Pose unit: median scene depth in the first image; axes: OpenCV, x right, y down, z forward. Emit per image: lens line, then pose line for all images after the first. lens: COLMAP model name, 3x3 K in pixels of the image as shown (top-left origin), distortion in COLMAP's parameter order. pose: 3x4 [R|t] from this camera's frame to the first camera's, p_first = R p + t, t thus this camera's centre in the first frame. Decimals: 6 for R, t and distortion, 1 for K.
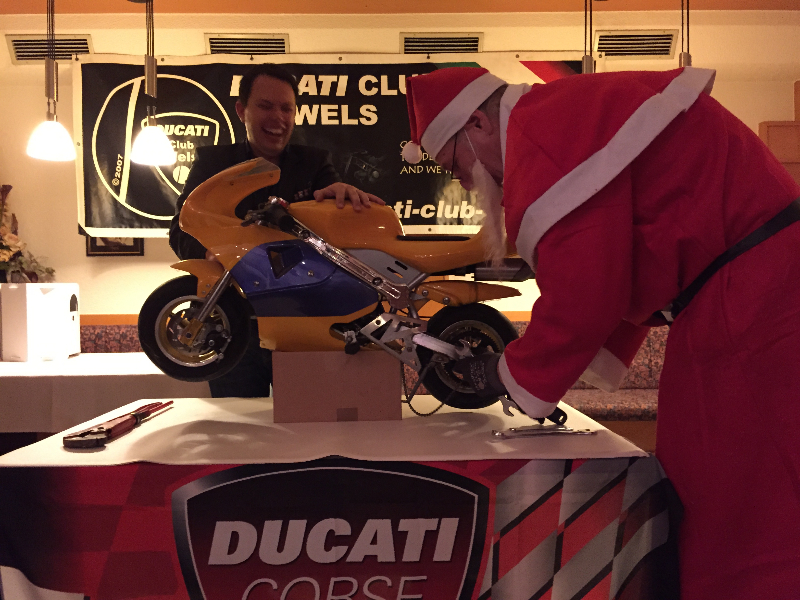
lens RADIAL K [[695.1, 0, 398.0], [0, 695.1, 293.1], [0, 0, 1]] dist [0.111660, -0.152372]
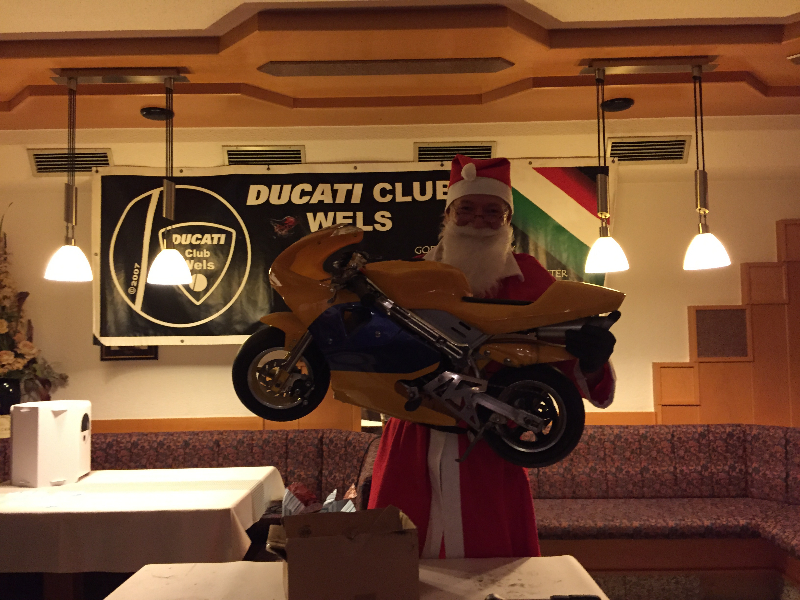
lens RADIAL K [[695.1, 0, 399.4], [0, 695.1, 295.2], [0, 0, 1]] dist [0.111660, -0.152372]
pose [[0.999821, -0.006861, -0.017609, -0.001791], [0.005539, 0.997241, -0.074026, -0.074728], [0.018069, 0.073915, 0.997101, 0.009108]]
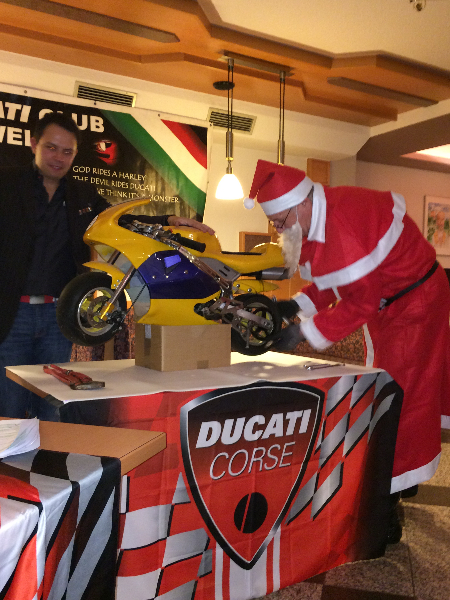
lens RADIAL K [[608.0, 0, 232.7], [0, 608.0, 291.6], [0, 0, 1]] dist [0.076954, 0.000000]
pose [[0.853594, 0.015517, 0.520708, -0.325239], [-0.019860, 0.999799, 0.002762, 0.000754], [-0.520560, -0.012699, 0.853730, -0.098582]]
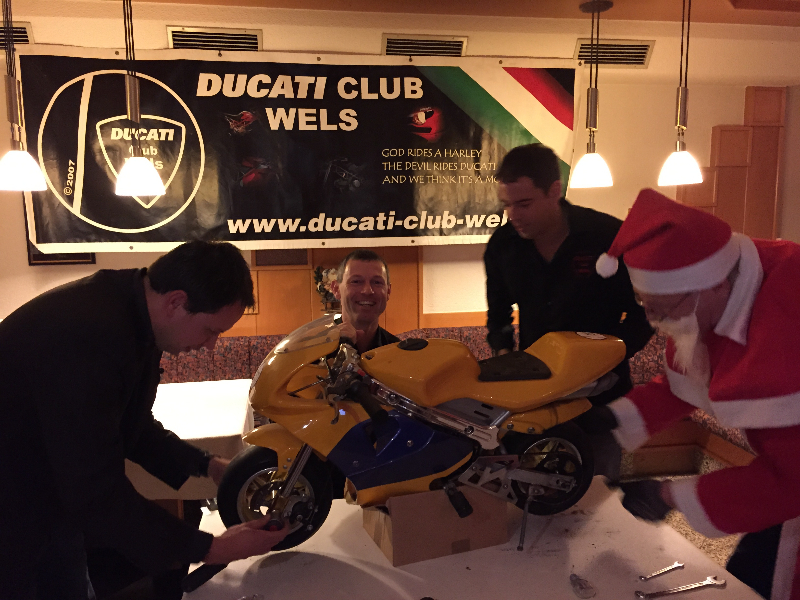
lens RADIAL K [[695.1, 0, 402.1], [0, 695.1, 294.2], [0, 0, 1]] dist [0.111660, -0.152372]
pose [[0.985401, -0.021285, 0.168914, -0.136626], [0.000818, 0.992734, 0.120324, -0.135570], [-0.170248, -0.118430, 0.978259, 0.033309]]
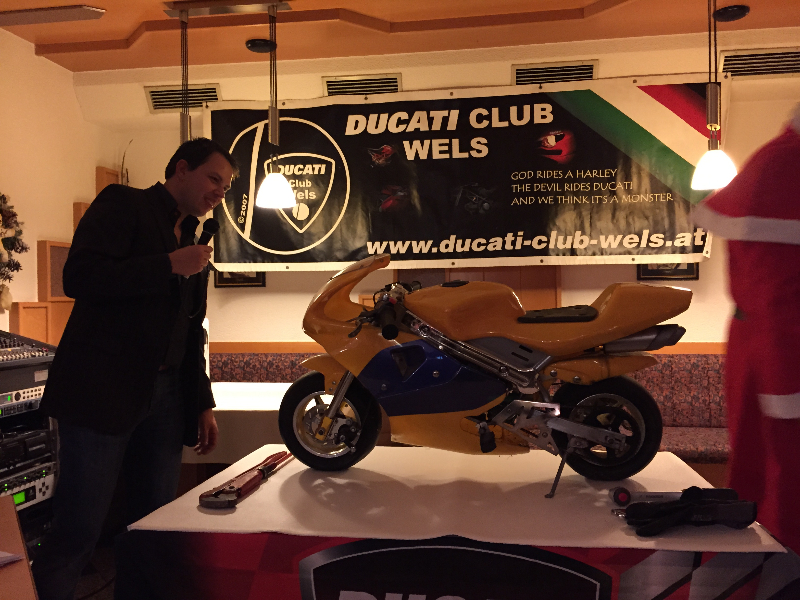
lens RADIAL K [[695.1, 0, 397.5], [0, 695.1, 294.6], [0, 0, 1]] dist [0.111660, -0.152372]
pose [[0.988087, -0.001606, -0.153886, -0.003819], [-0.000222, 0.999930, -0.011864, -0.032035], [0.153895, 0.011757, 0.988017, -0.006832]]
